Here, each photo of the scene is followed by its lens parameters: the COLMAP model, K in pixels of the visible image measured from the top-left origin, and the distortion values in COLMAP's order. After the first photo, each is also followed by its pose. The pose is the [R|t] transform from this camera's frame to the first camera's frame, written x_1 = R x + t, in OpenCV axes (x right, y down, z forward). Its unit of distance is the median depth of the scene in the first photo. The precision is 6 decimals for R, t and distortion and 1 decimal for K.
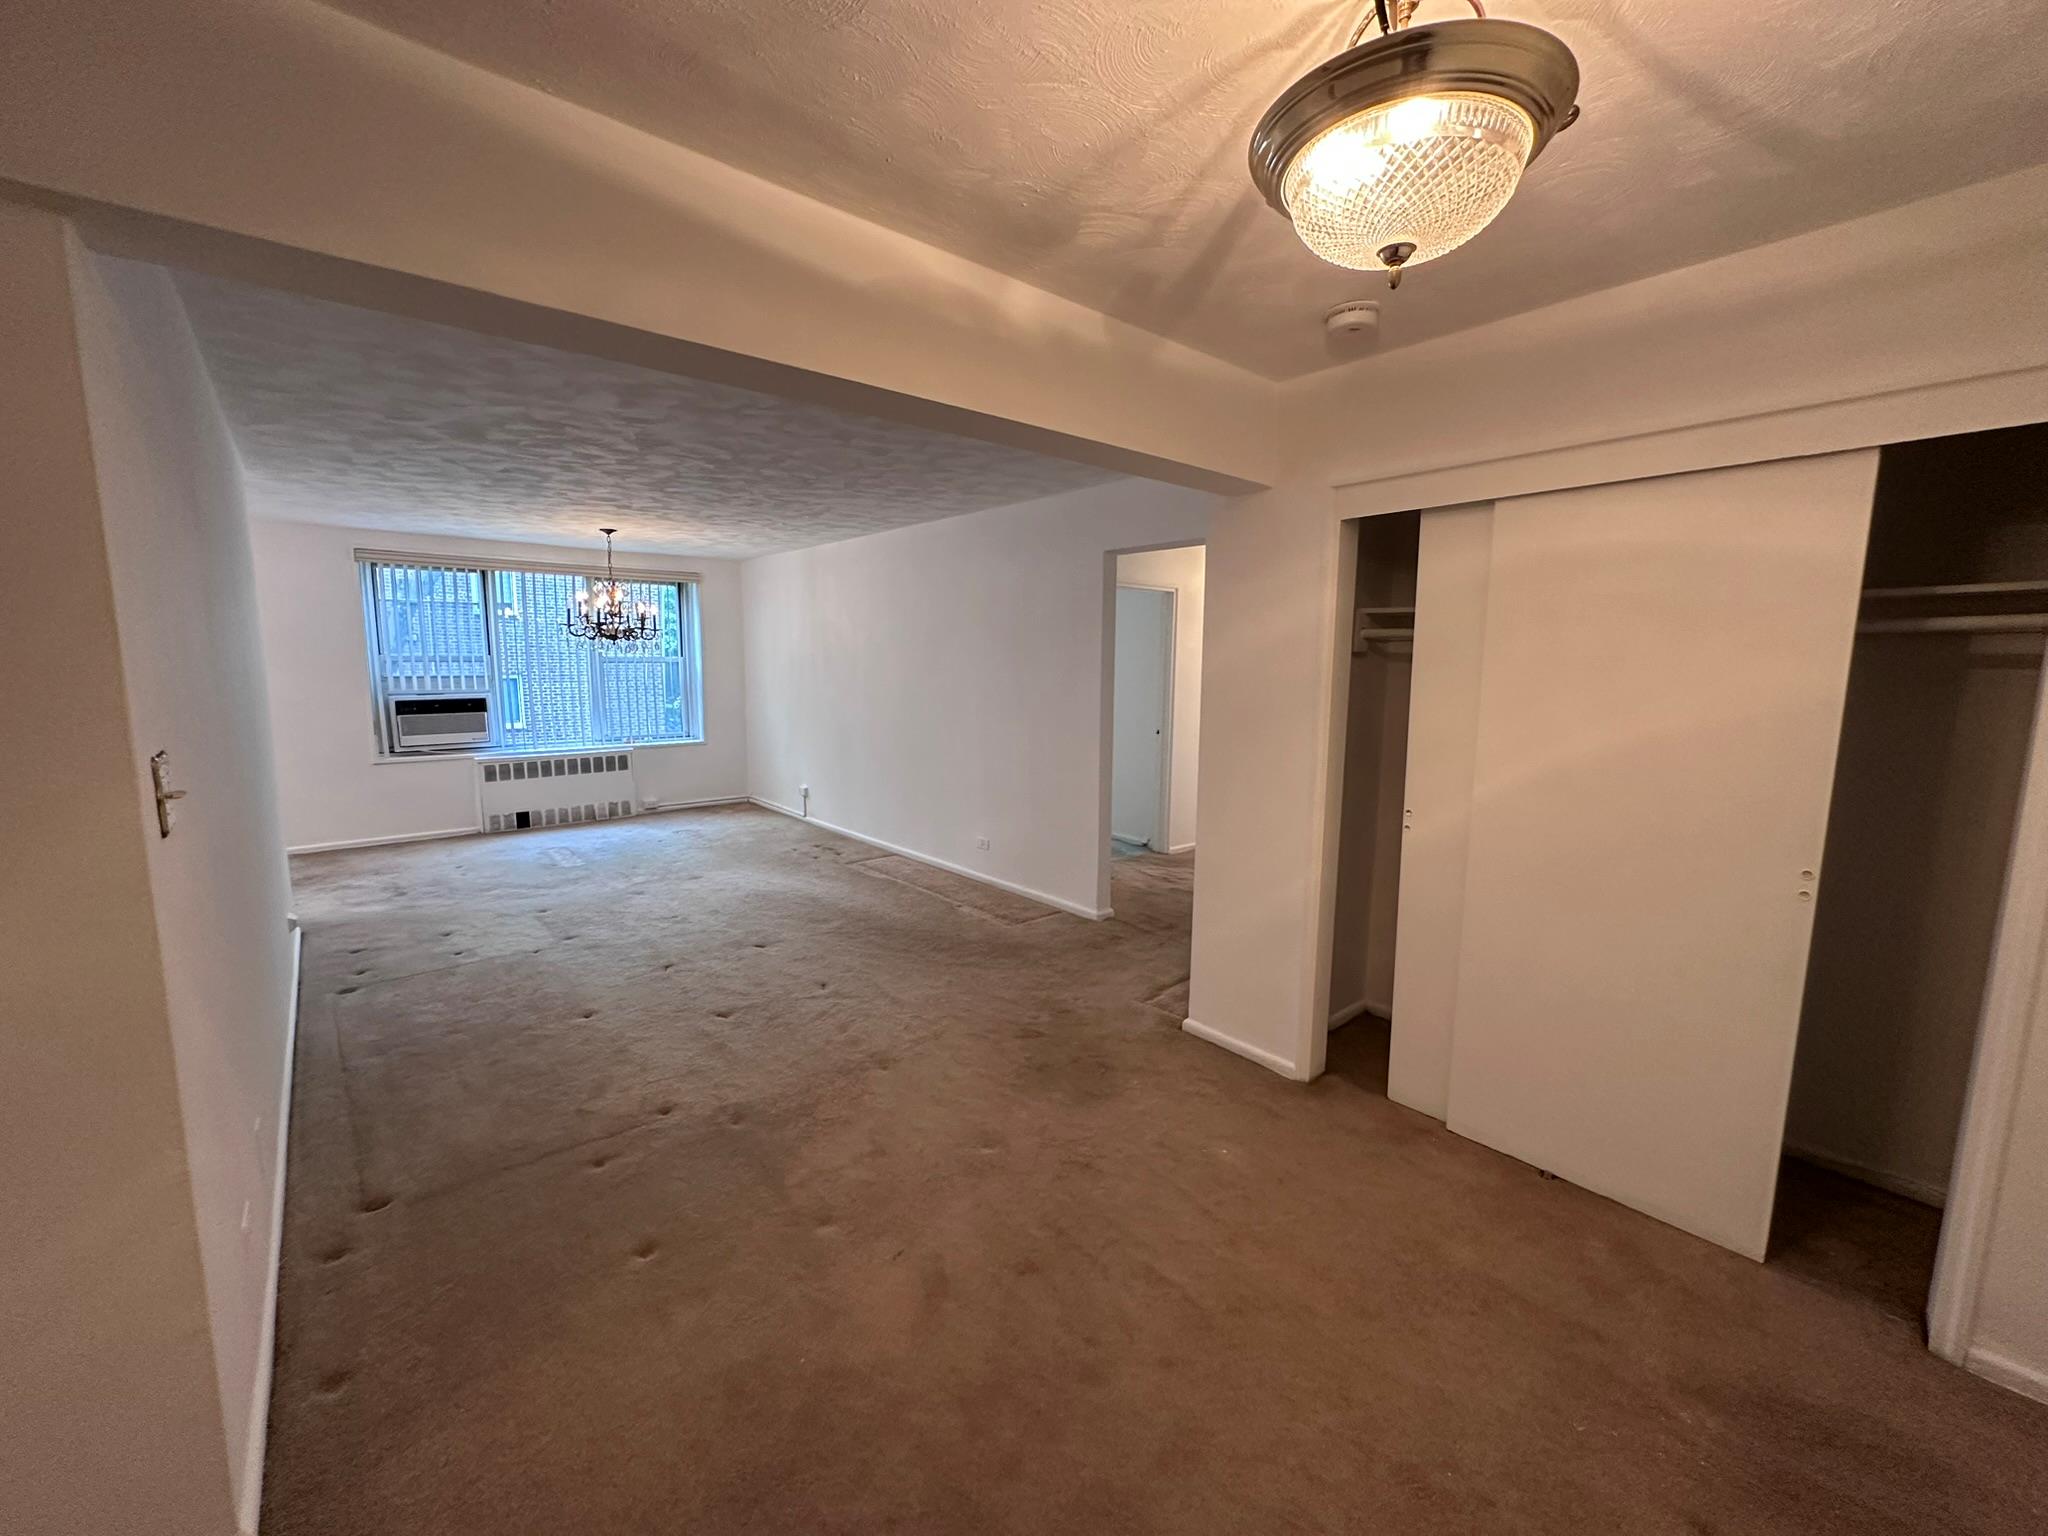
lens RADIAL K [[823.7, 0, 1023.0], [0, 823.7, 769.4], [0, 0, 1]] dist [-0.004628, 0.001260]
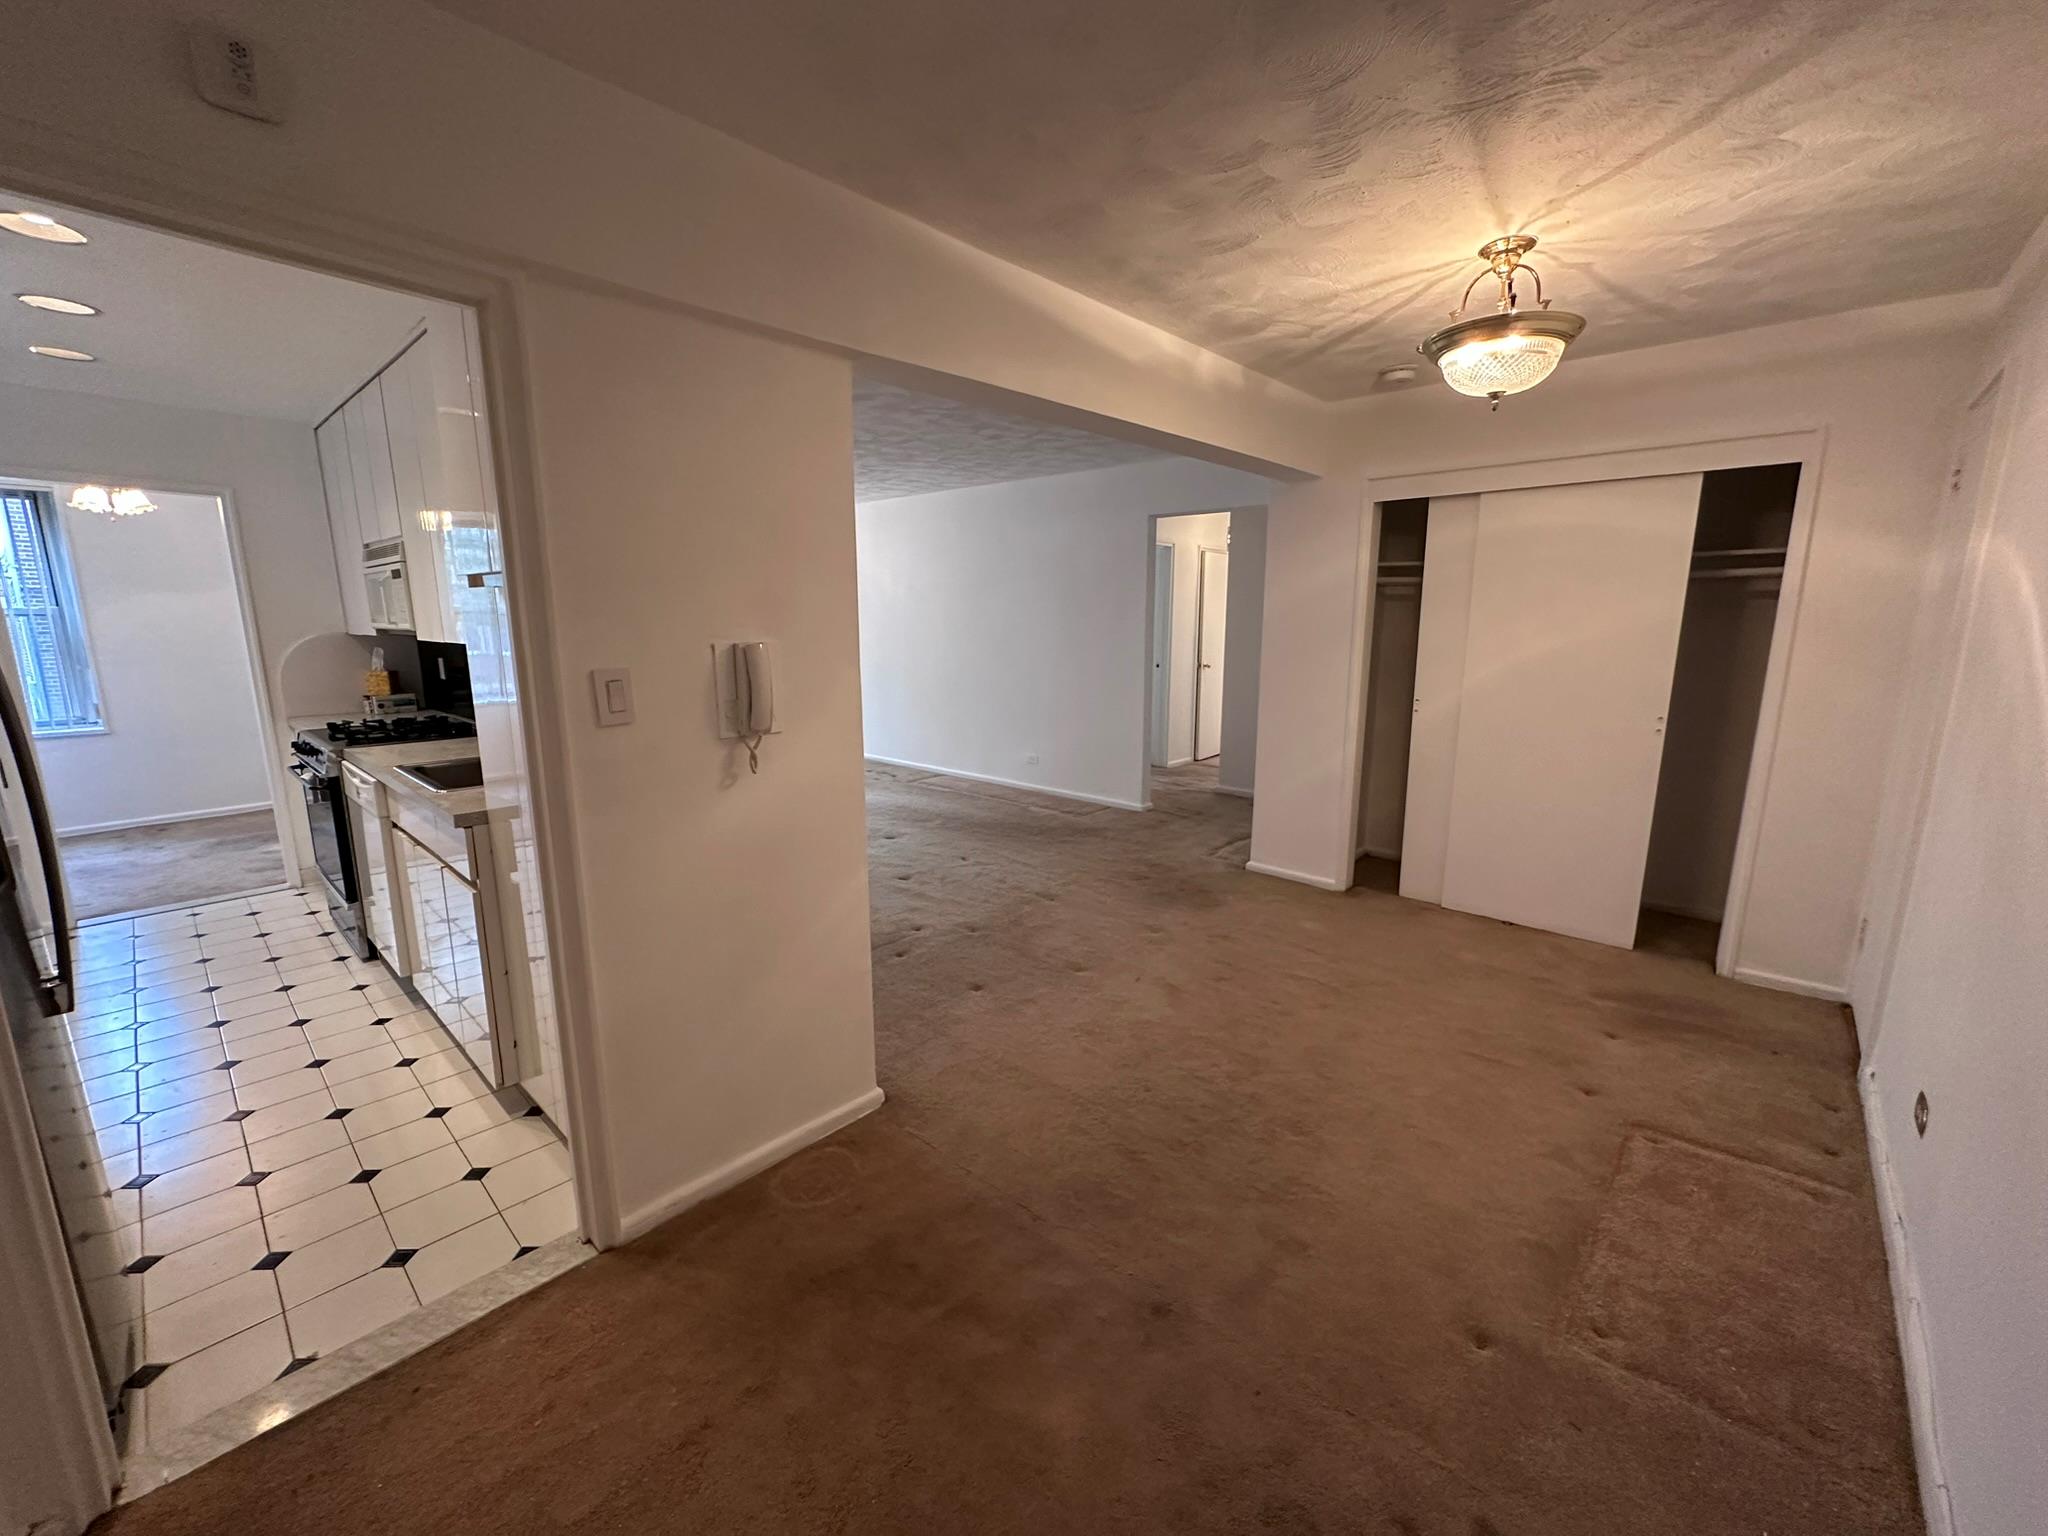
lens RADIAL K [[823.7, 0, 1025.8], [0, 823.7, 769.3], [0, 0, 1]] dist [-0.004628, 0.001260]
pose [[0.992450, -0.032862, 0.118165, -0.380284], [0.025856, 0.997843, 0.060343, 0.060882], [-0.119893, -0.056833, 0.991159, -0.368331]]
